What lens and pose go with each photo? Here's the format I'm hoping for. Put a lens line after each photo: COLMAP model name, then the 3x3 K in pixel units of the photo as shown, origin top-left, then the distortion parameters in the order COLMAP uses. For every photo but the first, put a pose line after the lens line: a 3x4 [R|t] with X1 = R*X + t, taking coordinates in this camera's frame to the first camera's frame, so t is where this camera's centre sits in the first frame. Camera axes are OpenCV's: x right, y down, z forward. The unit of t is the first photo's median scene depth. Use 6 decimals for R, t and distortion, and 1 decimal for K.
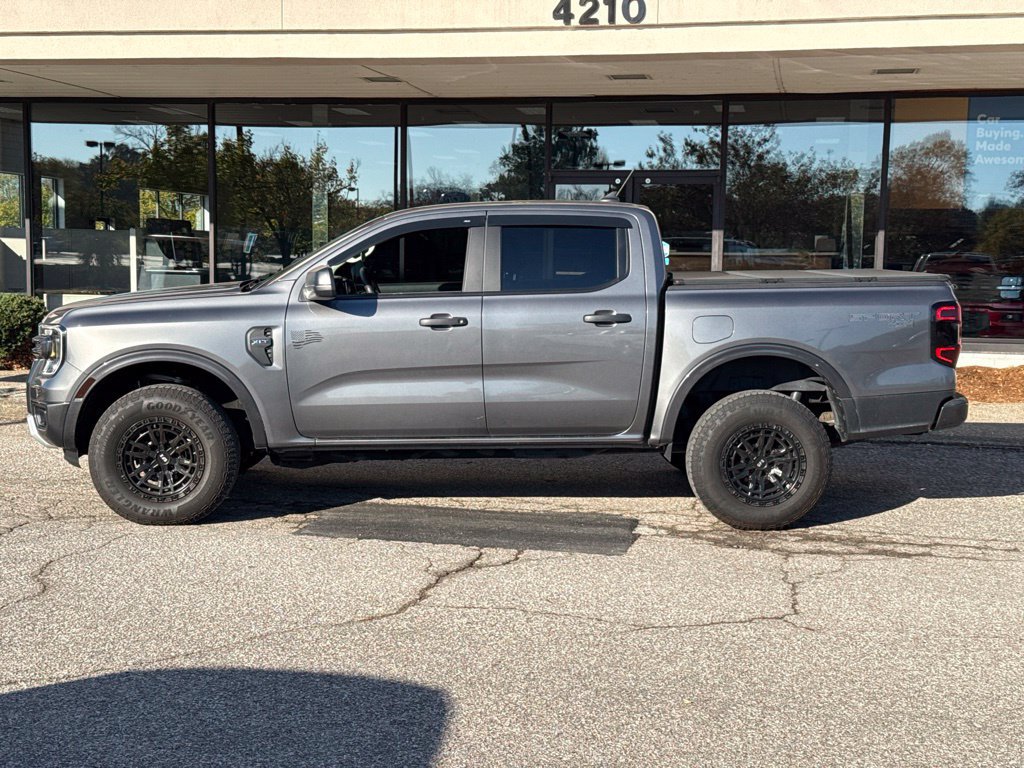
lens RADIAL K [[1438.8, 0, 508.5], [0, 1438.8, 388.2], [0, 0, 1]] dist [0.137107, -0.079419]
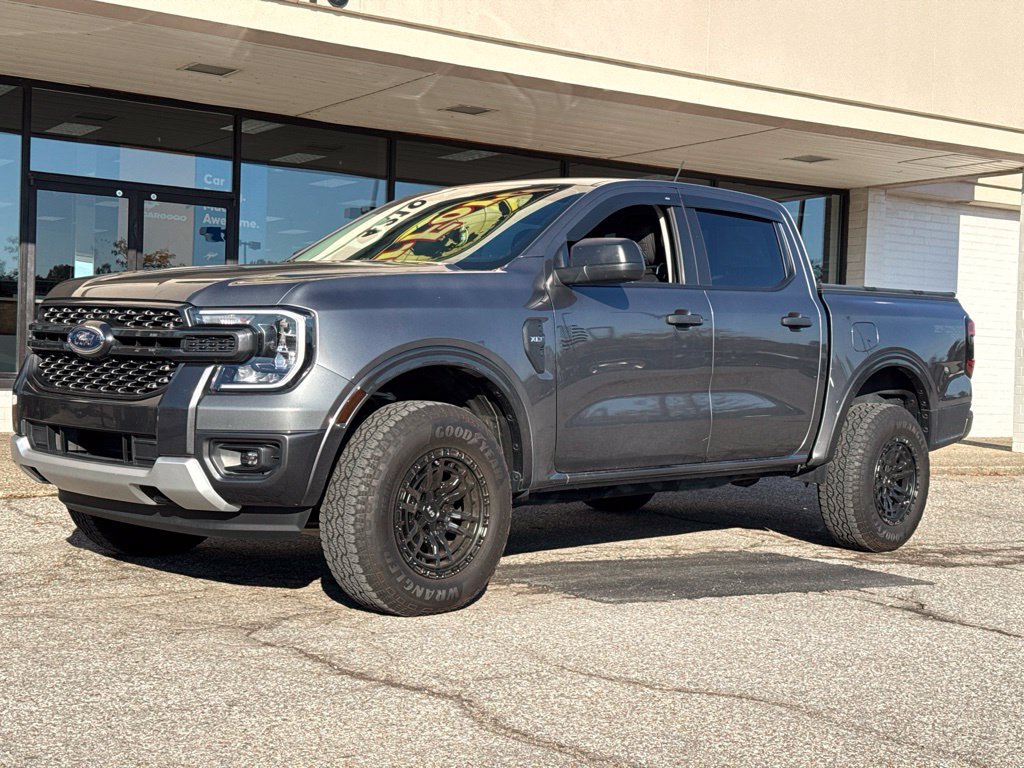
lens RADIAL K [[1437.8, 0, 512.0], [0, 1437.8, 384.0], [0, 0, 1]] dist [0.148914, -0.152803]
pose [[0.688877, 0.000005, 0.724878, -0.674408], [0.045860, 0.997996, -0.043590, 0.019609], [-0.723426, 0.063271, 0.687497, 0.504898]]
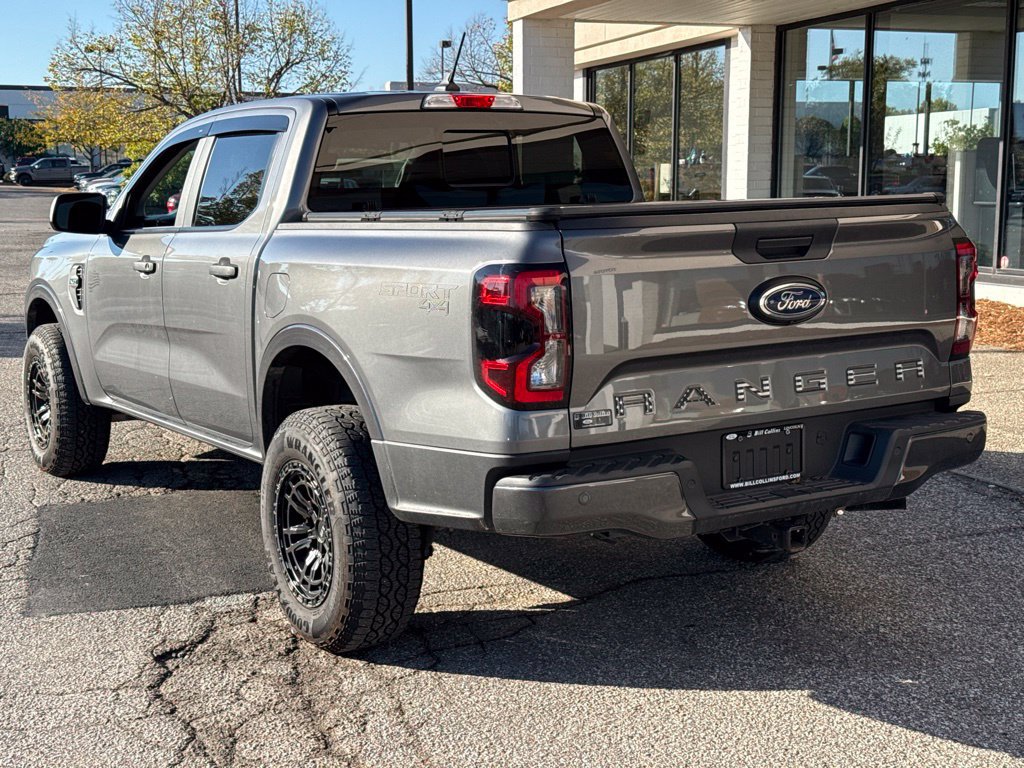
lens RADIAL K [[1437.8, 0, 512.0], [0, 1437.8, 384.0], [0, 0, 1]] dist [0.148914, -0.152803]
pose [[0.493325, 0.105679, -0.863401, 0.694521], [-0.071336, 0.994164, 0.080925, -0.058228], [0.866915, 0.021669, 0.497985, 0.763956]]
